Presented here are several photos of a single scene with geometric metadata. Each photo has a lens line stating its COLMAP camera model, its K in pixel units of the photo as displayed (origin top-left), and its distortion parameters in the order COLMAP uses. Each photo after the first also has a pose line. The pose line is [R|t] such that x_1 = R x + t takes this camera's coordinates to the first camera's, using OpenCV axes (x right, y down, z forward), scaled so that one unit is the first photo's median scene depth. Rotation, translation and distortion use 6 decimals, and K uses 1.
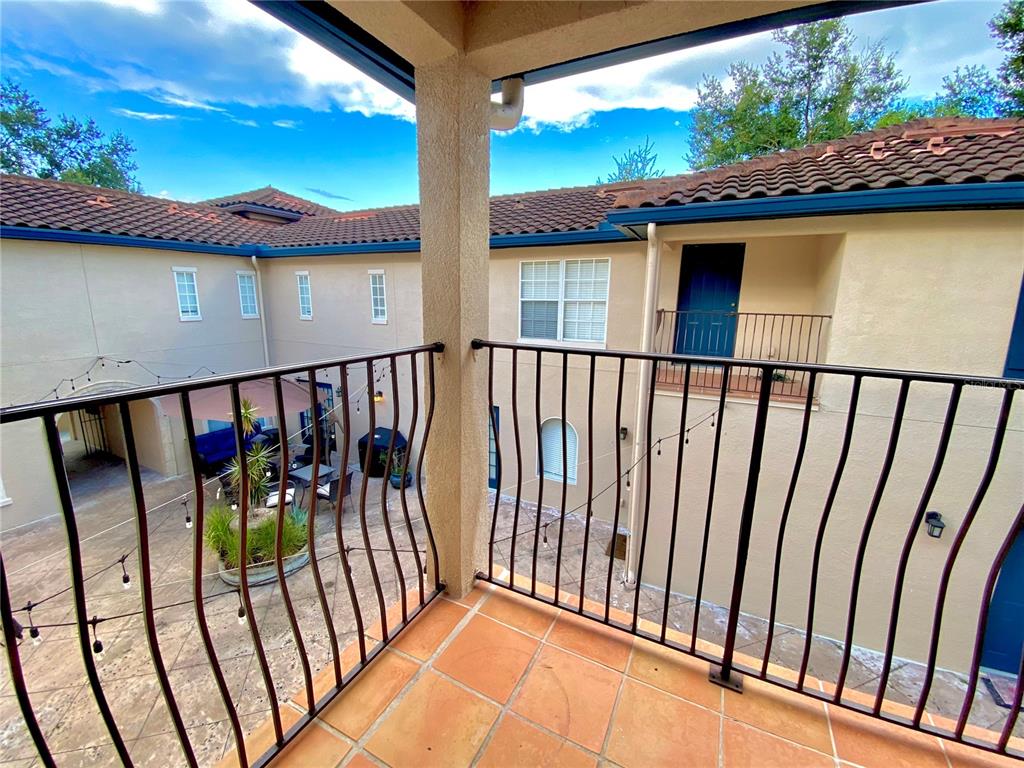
lens RADIAL K [[415.2, 0, 511.6], [0, 415.2, 382.0], [0, 0, 1]] dist [0.019256, -0.019807]
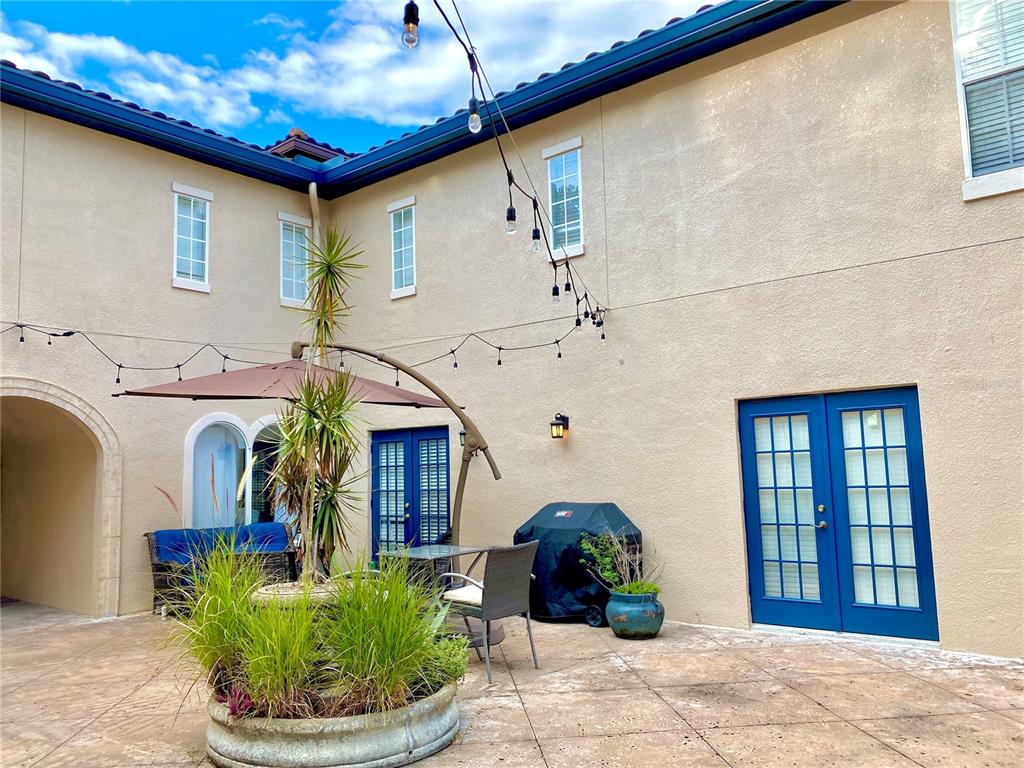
lens RADIAL K [[779.7, 0, 517.5], [0, 779.7, 386.8], [0, 0, 1]] dist [0.063811, -0.094280]
pose [[0.975550, -0.057431, -0.212141, -0.203034], [-0.007651, 0.955794, -0.293936, 0.240340], [0.219644, 0.288373, 0.931986, 0.252767]]
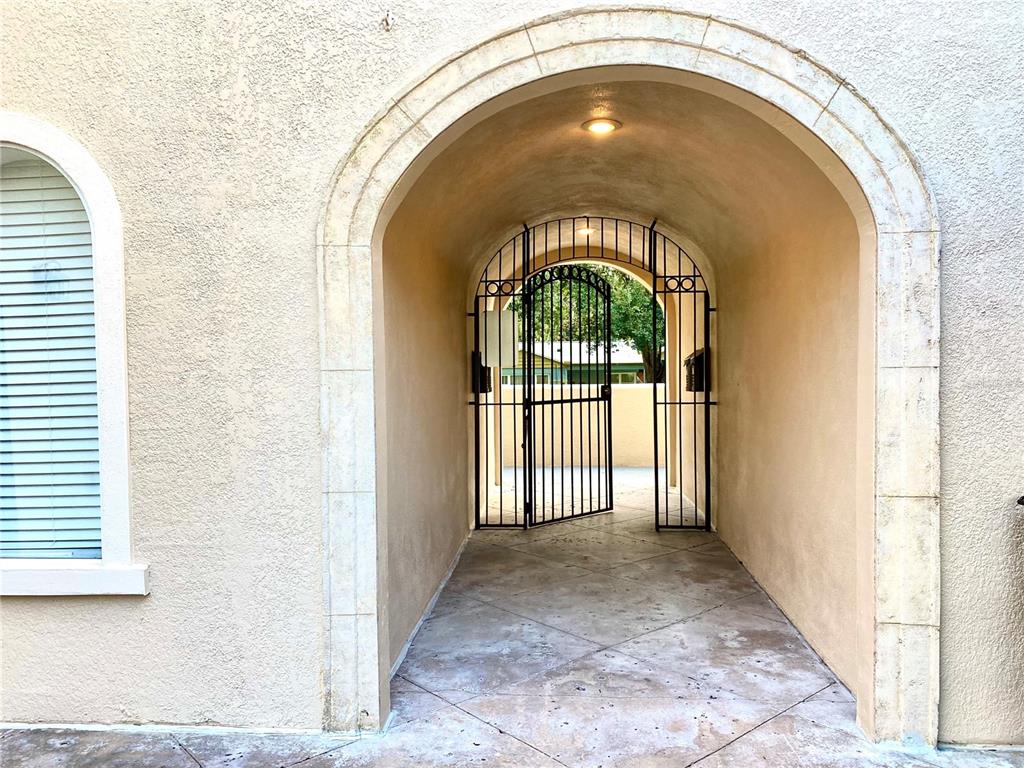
lens RADIAL K [[779.7, 0, 517.5], [0, 779.7, 386.8], [0, 0, 1]] dist [0.063811, -0.094280]
pose [[0.386556, 0.015850, -0.922130, -0.616538], [-0.162733, 0.985337, -0.051281, 0.150118], [0.907795, 0.169884, 0.383467, 0.754744]]
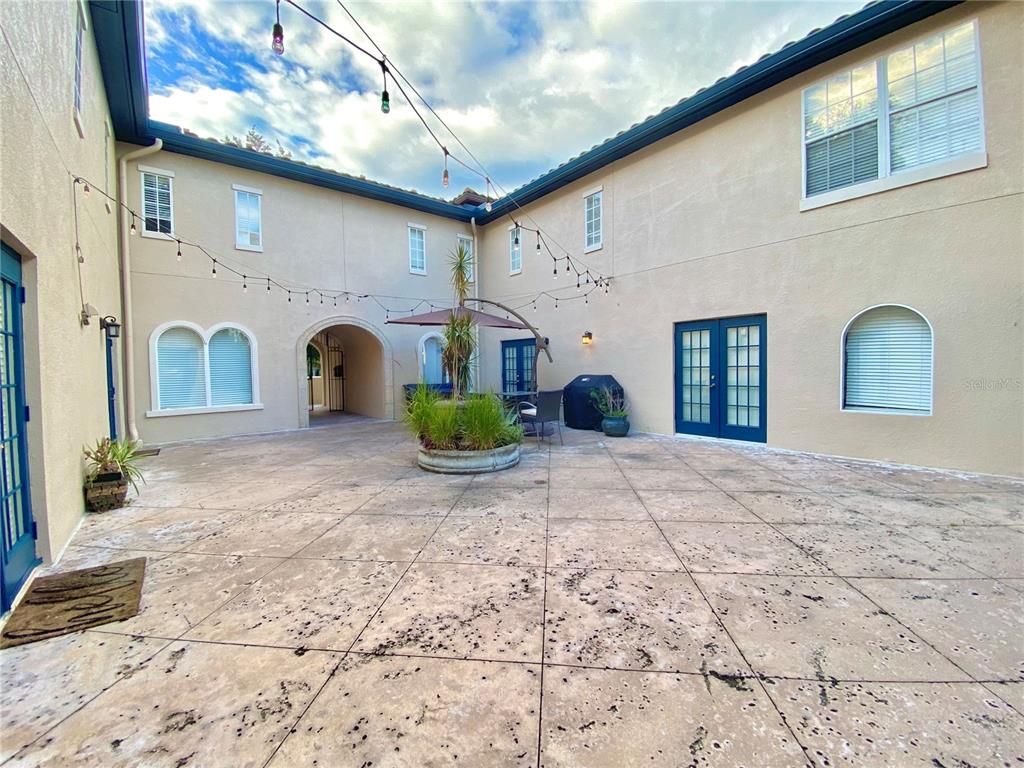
lens RADIAL K [[415.2, 0, 511.6], [0, 415.2, 382.0], [0, 0, 1]] dist [0.019256, -0.019807]
pose [[0.909340, -0.007749, -0.415982, -0.114168], [-0.057609, 0.987850, -0.144335, 0.269803], [0.412047, 0.155214, 0.897845, 0.192055]]
